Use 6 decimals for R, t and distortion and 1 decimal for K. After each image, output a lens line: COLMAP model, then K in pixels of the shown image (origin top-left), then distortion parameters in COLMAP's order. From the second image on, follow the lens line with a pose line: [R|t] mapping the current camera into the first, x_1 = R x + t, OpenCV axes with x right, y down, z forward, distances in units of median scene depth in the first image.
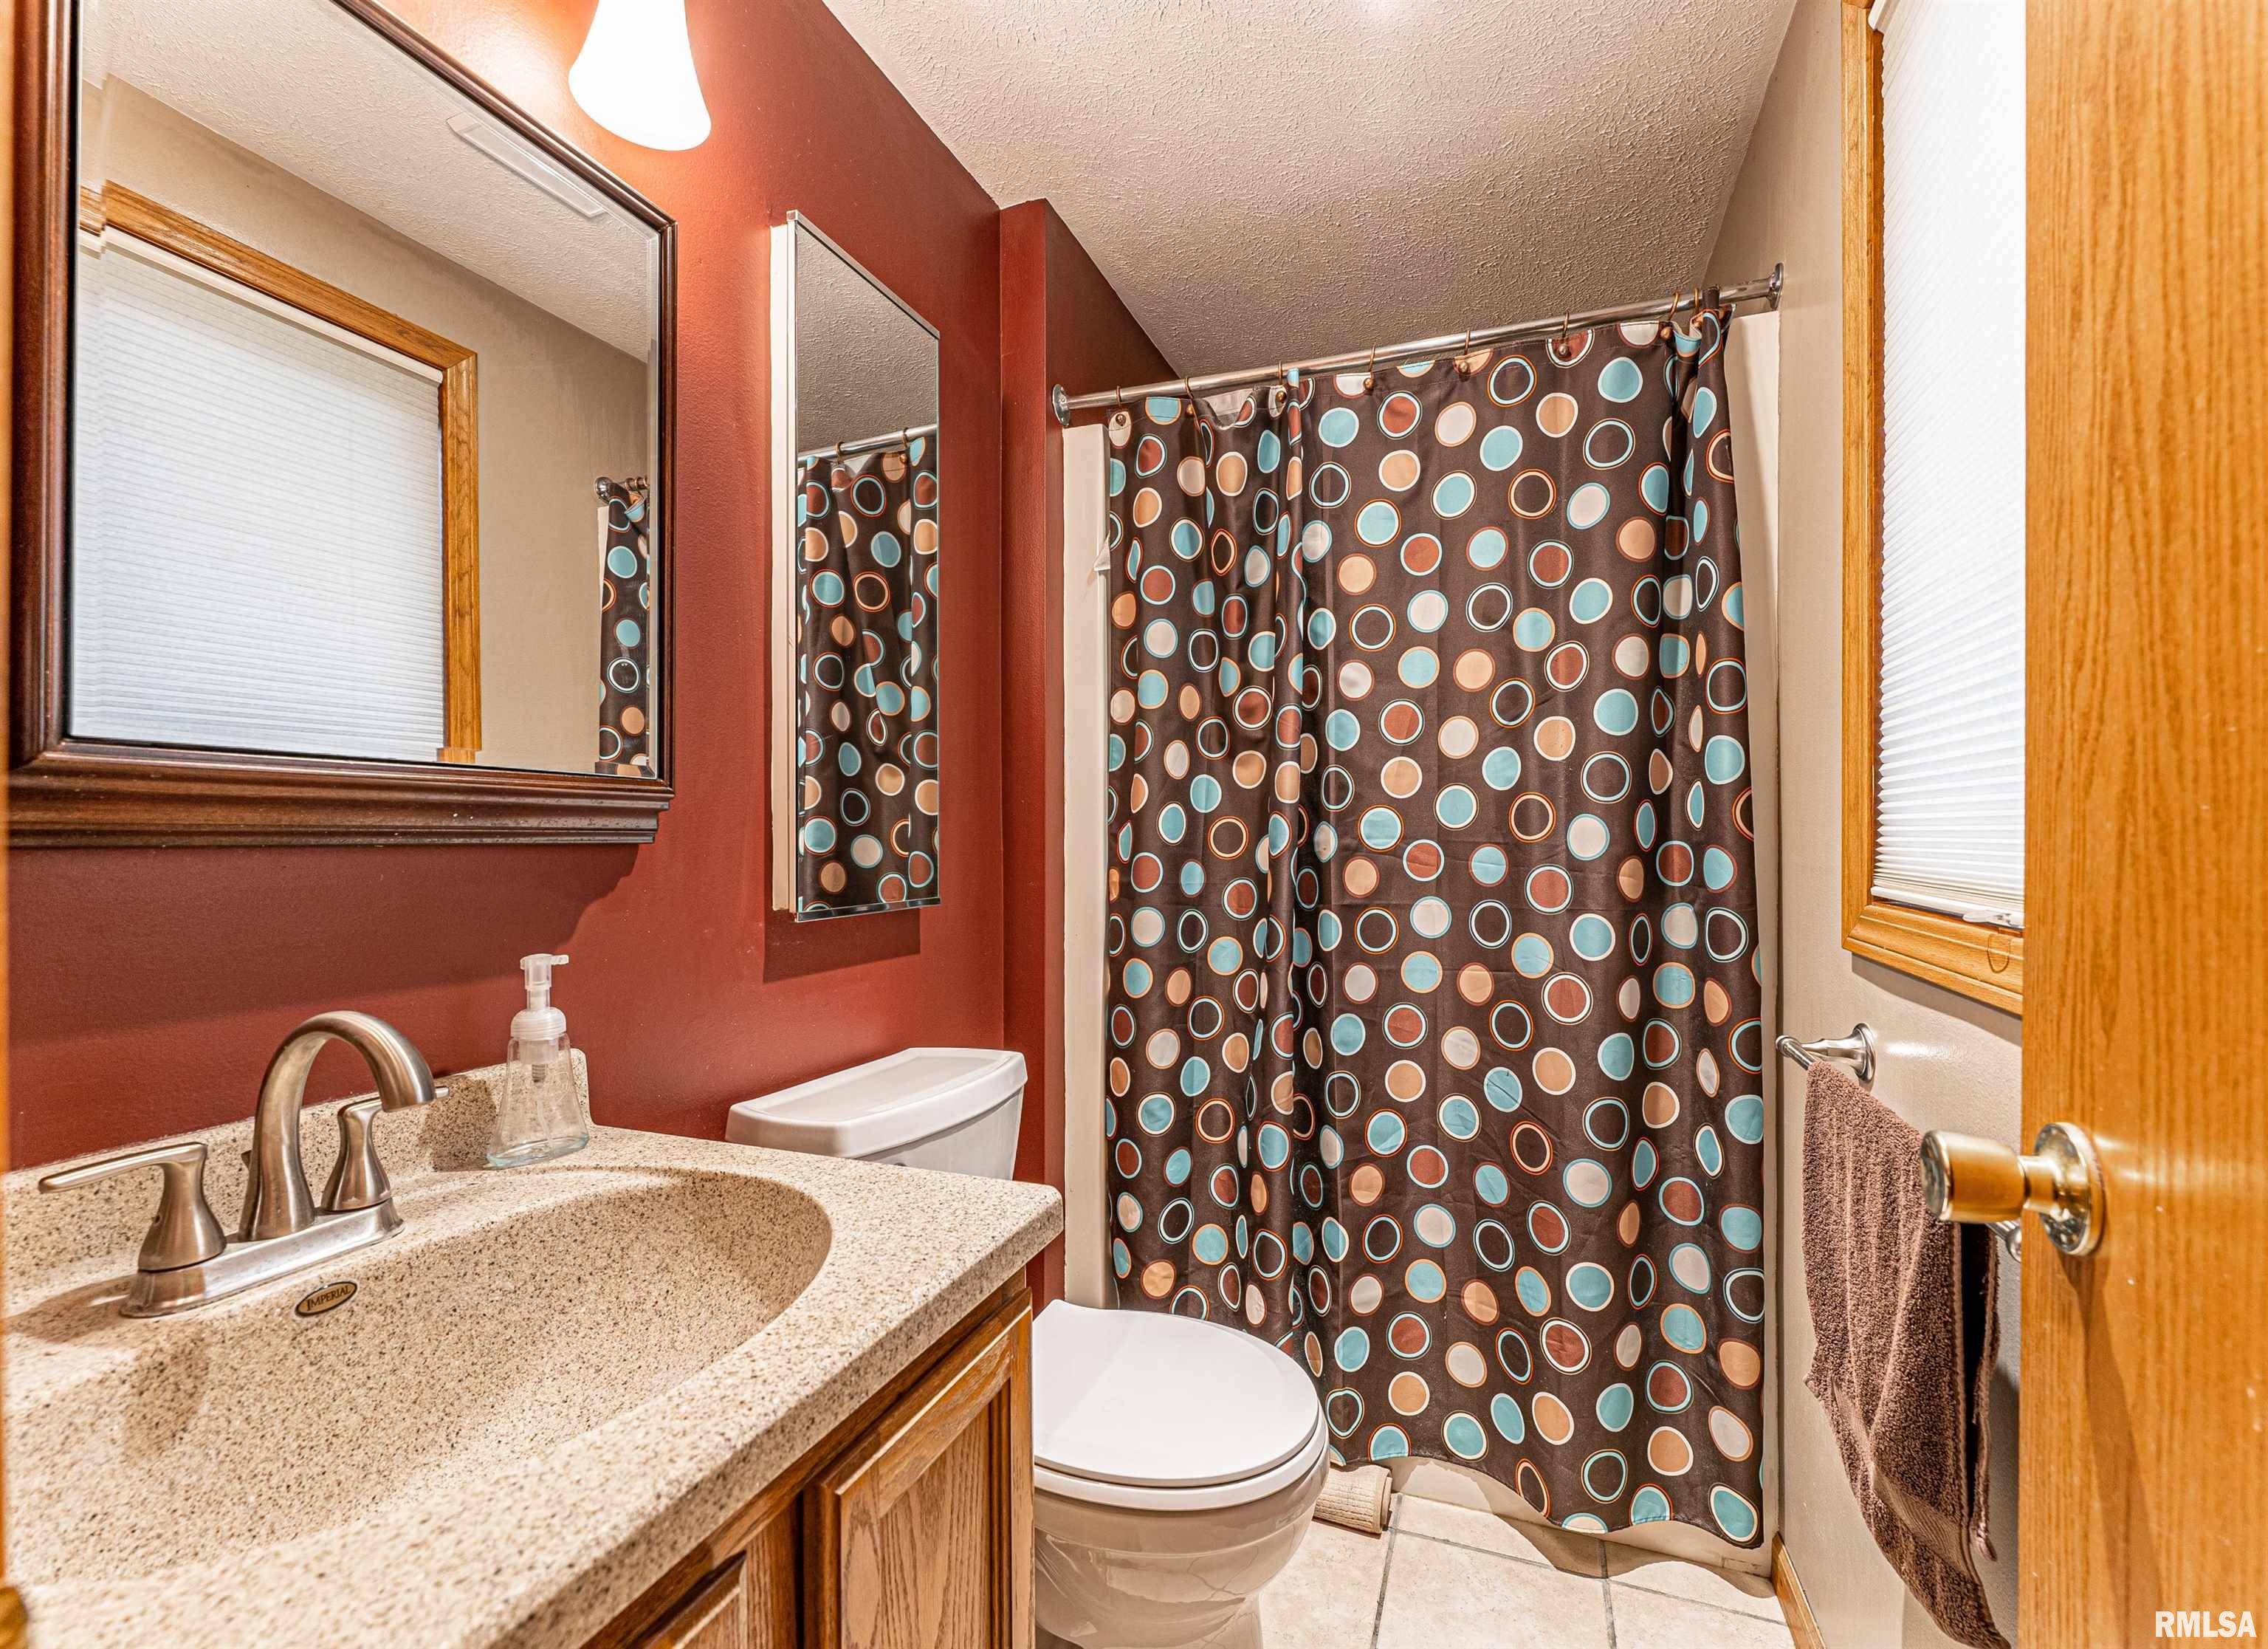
lens RADIAL K [[1006.9, 0, 1134.0], [0, 1006.9, 824.5], [0, 0, 1]] dist [-0.000304, -0.000747]
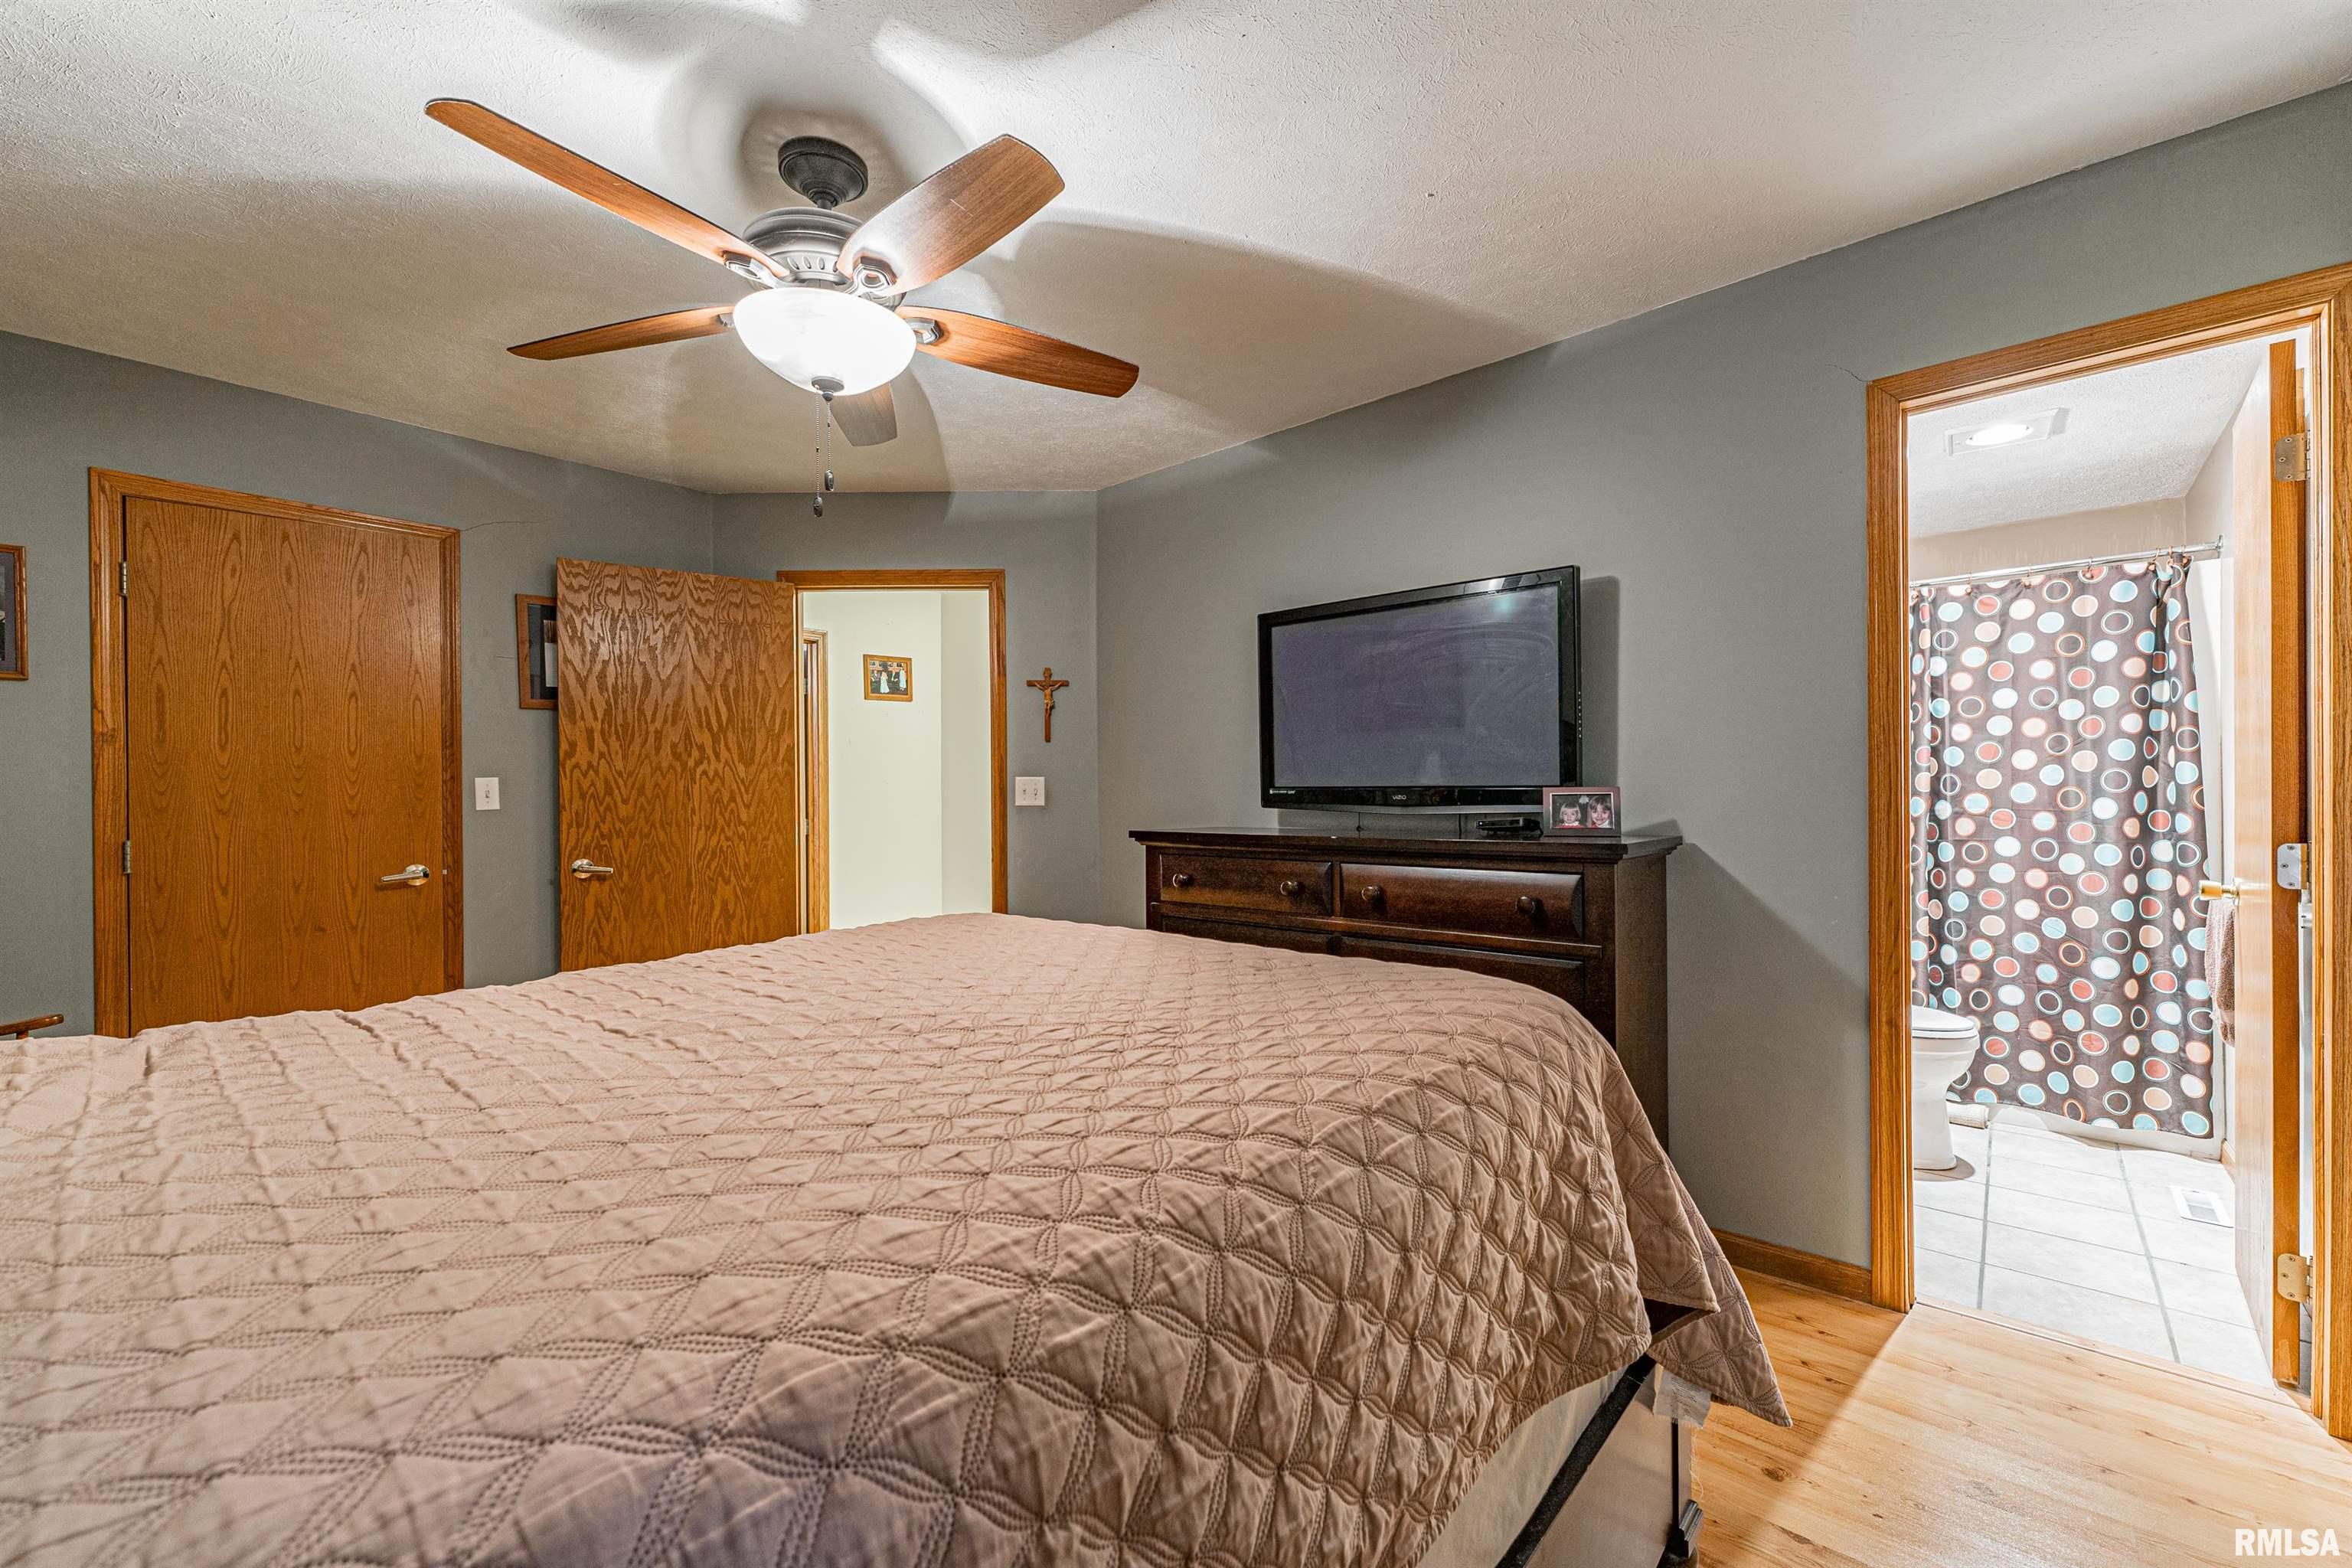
lens RADIAL K [[945.3, 0, 1167.7], [0, 945.3, 788.4], [0, 0, 1]] dist [0.001193, 0.000739]
pose [[0.933863, -0.007087, -0.357561, -0.667152], [0.008275, 0.999964, 0.001791, -0.048067], [0.357536, -0.004632, 0.933888, -1.540254]]
